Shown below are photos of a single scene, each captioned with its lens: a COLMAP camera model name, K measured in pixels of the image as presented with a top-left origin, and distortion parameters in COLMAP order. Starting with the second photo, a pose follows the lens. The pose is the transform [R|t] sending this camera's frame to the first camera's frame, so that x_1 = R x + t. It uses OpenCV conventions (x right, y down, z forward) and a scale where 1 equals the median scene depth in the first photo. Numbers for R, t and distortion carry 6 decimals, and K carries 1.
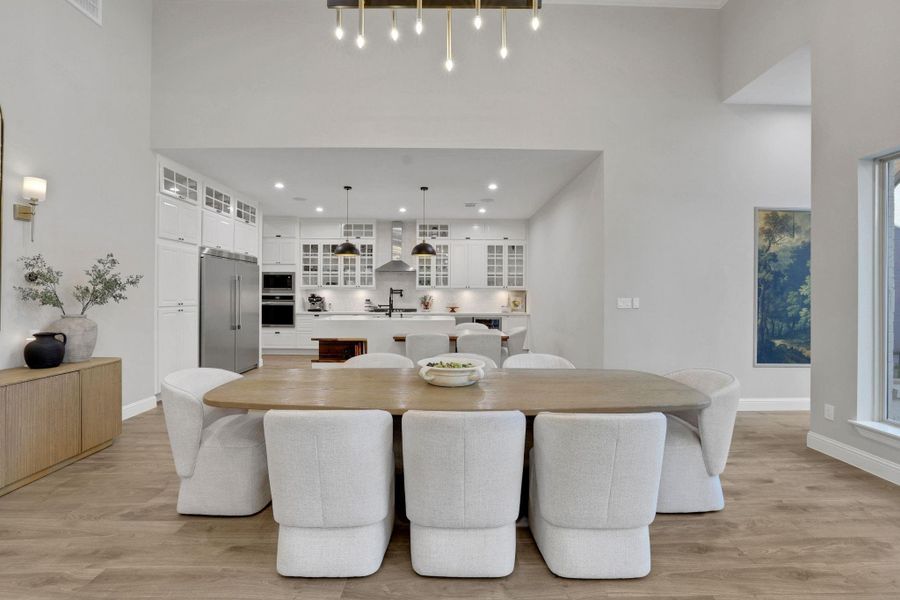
lens RADIAL K [[414.2, 0, 450.0], [0, 414.2, 300.0], [0, 0, 1]] dist [0.000861, 0.000067]
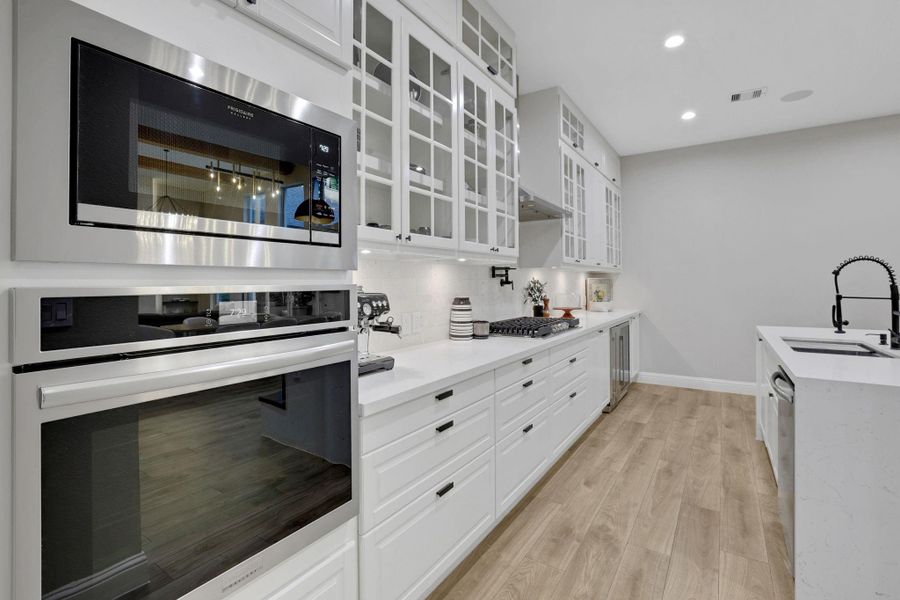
lens RADIAL K [[442.7, 0, 451.3], [0, 442.7, 311.4], [0, 0, 1]] dist [-0.015531, -0.000048]
pose [[0.541836, -0.061033, 0.838265, -0.481608], [0.020625, 0.998025, 0.059334, -0.010500], [-0.840231, -0.014860, 0.542025, 0.865247]]
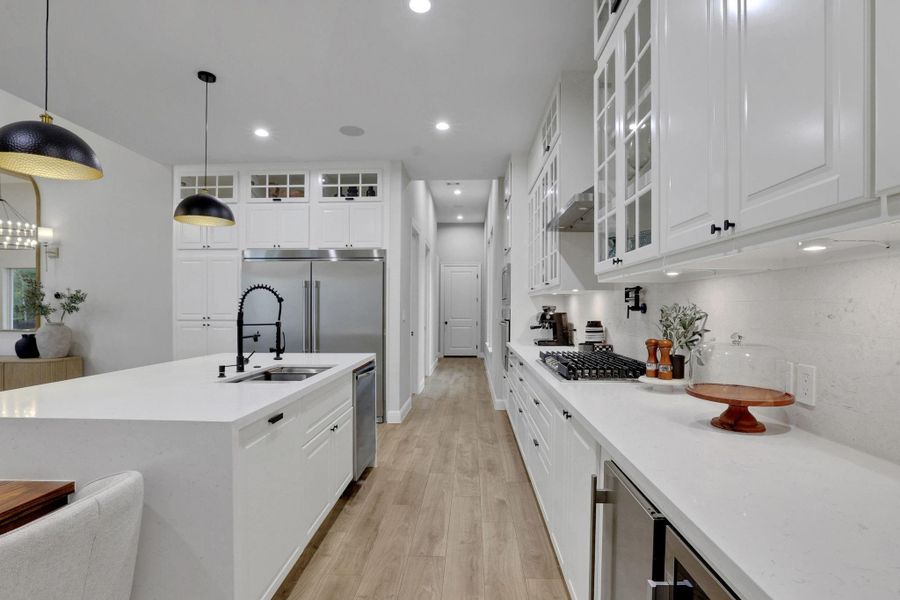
lens RADIAL K [[442.7, 0, 451.3], [0, 442.7, 311.4], [0, 0, 1]] dist [-0.015531, -0.000048]
pose [[-0.061313, 0.002508, -0.998115, 0.163861], [-0.012987, 0.999910, 0.003310, -0.009098], [0.998034, 0.013166, -0.061275, 0.933606]]
